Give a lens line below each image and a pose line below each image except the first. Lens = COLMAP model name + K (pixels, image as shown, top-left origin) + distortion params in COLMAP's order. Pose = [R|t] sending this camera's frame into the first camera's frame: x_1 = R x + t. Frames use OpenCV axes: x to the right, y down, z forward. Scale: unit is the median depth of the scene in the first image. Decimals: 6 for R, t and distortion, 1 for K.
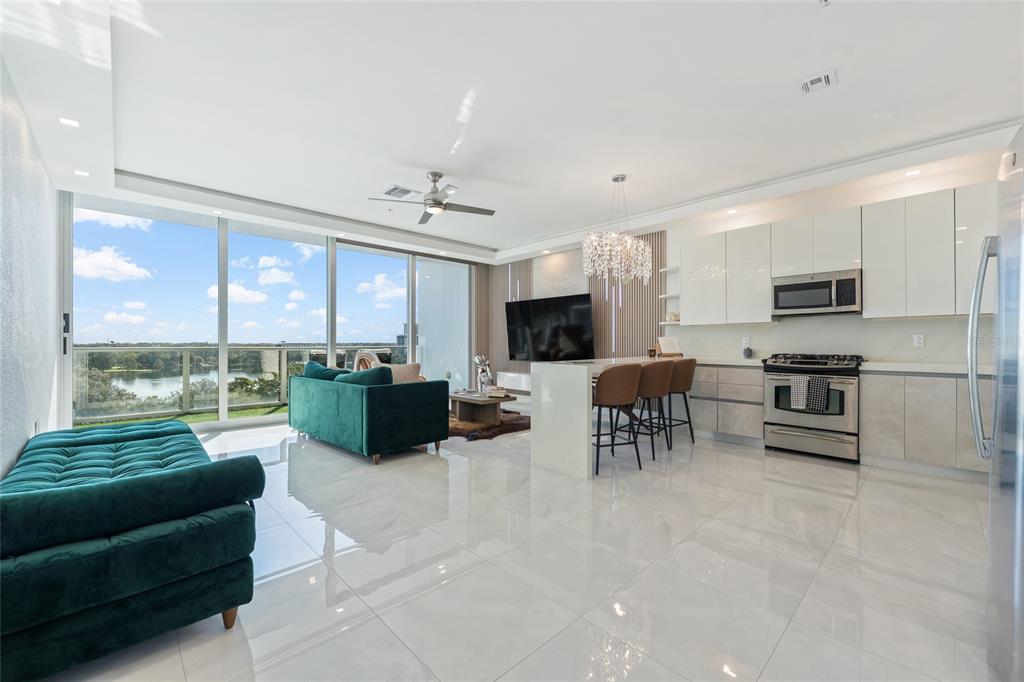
lens RADIAL K [[410.0, 0, 510.8], [0, 410.0, 343.0], [0, 0, 1]] dist [-0.001532, -0.000218]
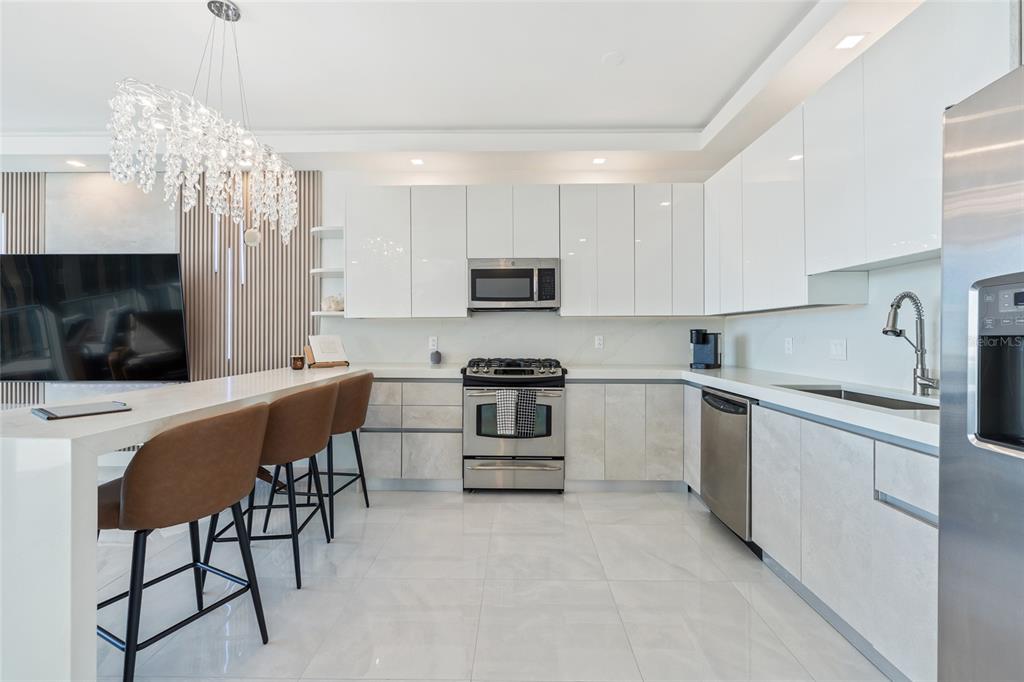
lens RADIAL K [[419.6, 0, 517.2], [0, 419.6, 334.0], [0, 0, 1]] dist [0.000647, -0.000021]
pose [[0.691448, 0.002626, 0.722422, 0.146333], [-0.001401, 0.999996, -0.002294, -0.019019], [-0.722425, 0.000574, 0.691449, 0.409263]]
